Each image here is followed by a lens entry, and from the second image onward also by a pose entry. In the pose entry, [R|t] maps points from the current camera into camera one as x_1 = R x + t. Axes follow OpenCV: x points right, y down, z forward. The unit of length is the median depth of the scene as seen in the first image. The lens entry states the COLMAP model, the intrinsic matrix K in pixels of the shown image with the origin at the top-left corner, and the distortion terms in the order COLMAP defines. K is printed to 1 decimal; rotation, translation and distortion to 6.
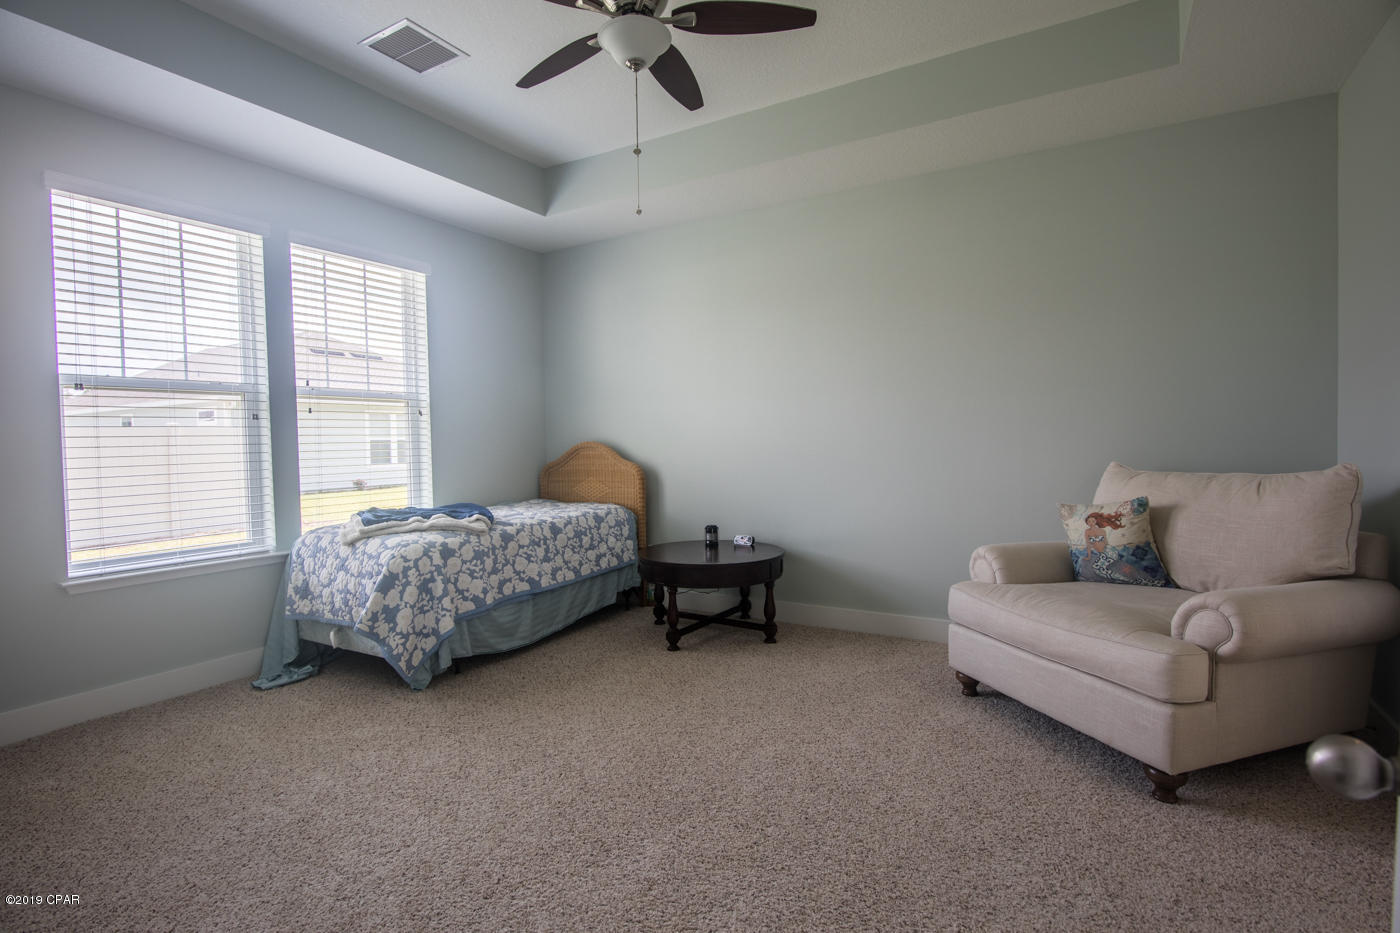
lens RADIAL K [[683.8, 0, 700.0], [0, 683.8, 466.5], [0, 0, 1]] dist [-0.019301, 0.000030]
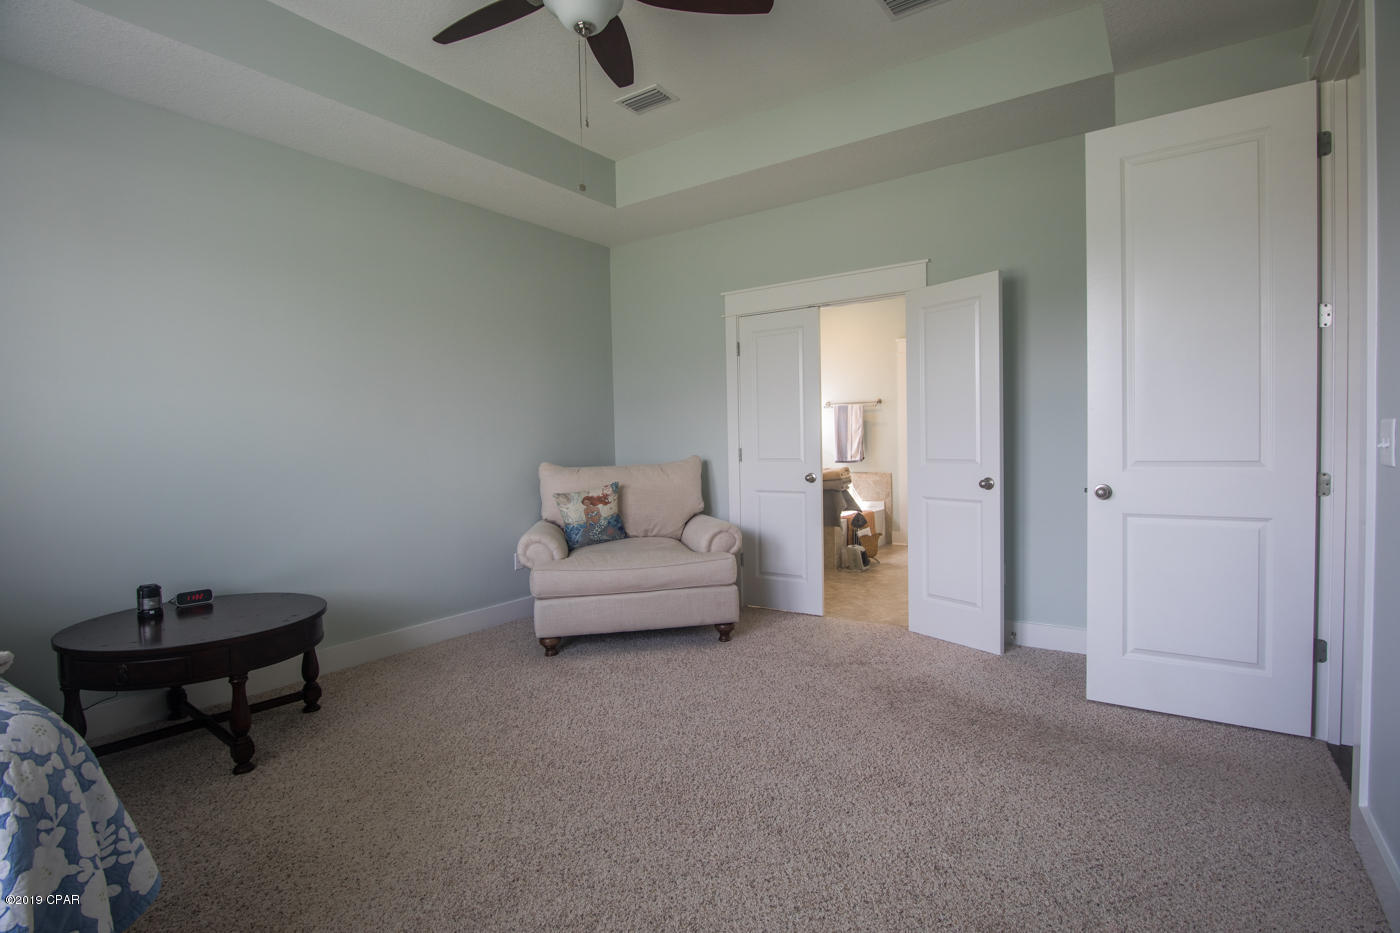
lens RADIAL K [[683.8, 0, 700.0], [0, 683.8, 466.5], [0, 0, 1]] dist [-0.019301, 0.000030]
pose [[0.069122, -0.021820, 0.997370, -0.823586], [0.053268, 0.998415, 0.018151, -0.007361], [-0.996185, 0.051873, 0.070174, 0.664047]]
